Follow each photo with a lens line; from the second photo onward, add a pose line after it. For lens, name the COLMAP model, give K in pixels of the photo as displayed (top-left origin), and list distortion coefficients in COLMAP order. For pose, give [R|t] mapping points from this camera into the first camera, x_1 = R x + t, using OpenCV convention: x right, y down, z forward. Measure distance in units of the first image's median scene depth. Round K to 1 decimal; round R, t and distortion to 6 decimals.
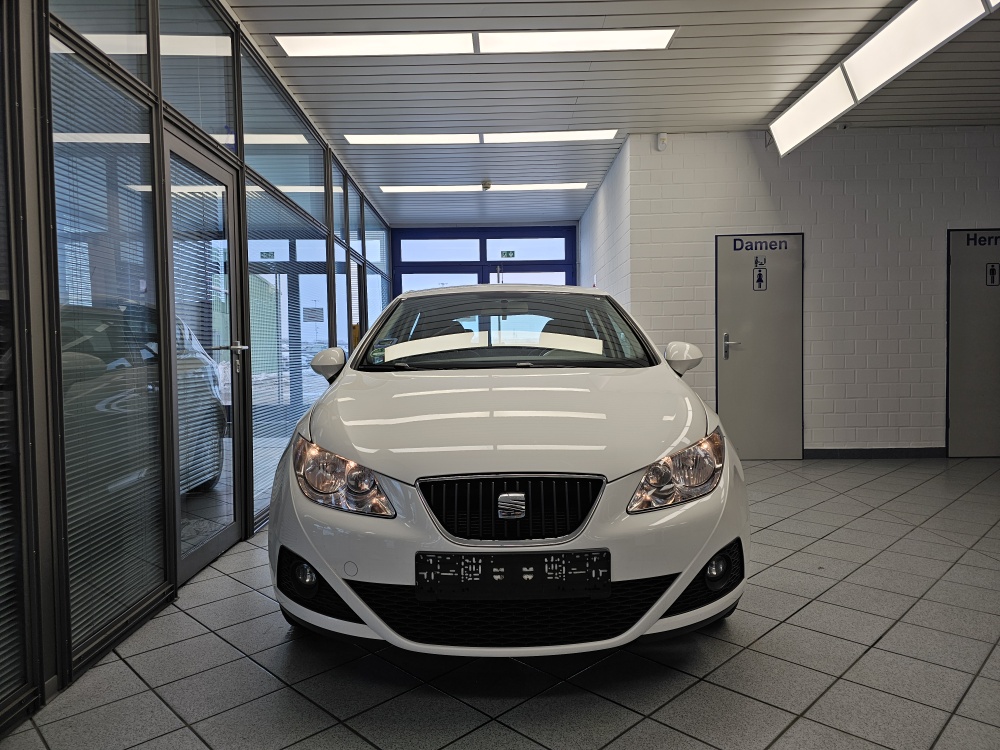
lens RADIAL K [[680.8, 0, 496.8], [0, 680.8, 370.4], [0, 0, 1]] dist [0.058566, -0.054599]
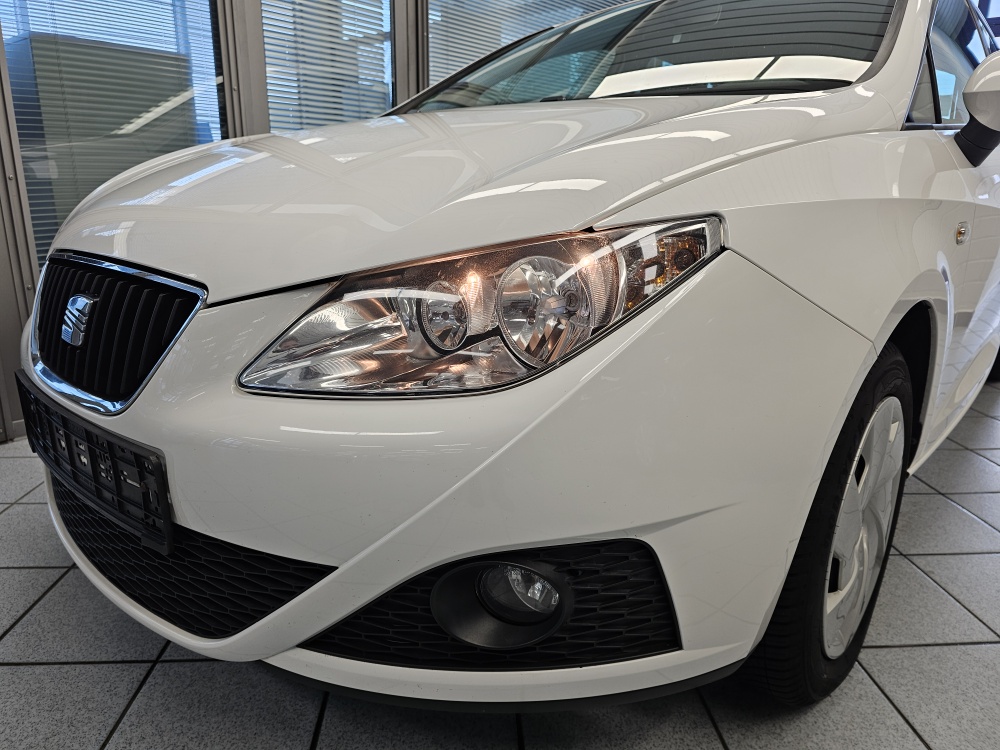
lens RADIAL K [[680.8, 0, 496.8], [0, 680.8, 370.4], [0, 0, 1]] dist [0.058566, -0.054599]
pose [[0.763867, 0.205893, -0.611650, 0.180708], [-0.052158, 0.964340, 0.259478, 0.028083], [0.643263, -0.166304, 0.747366, 0.260336]]
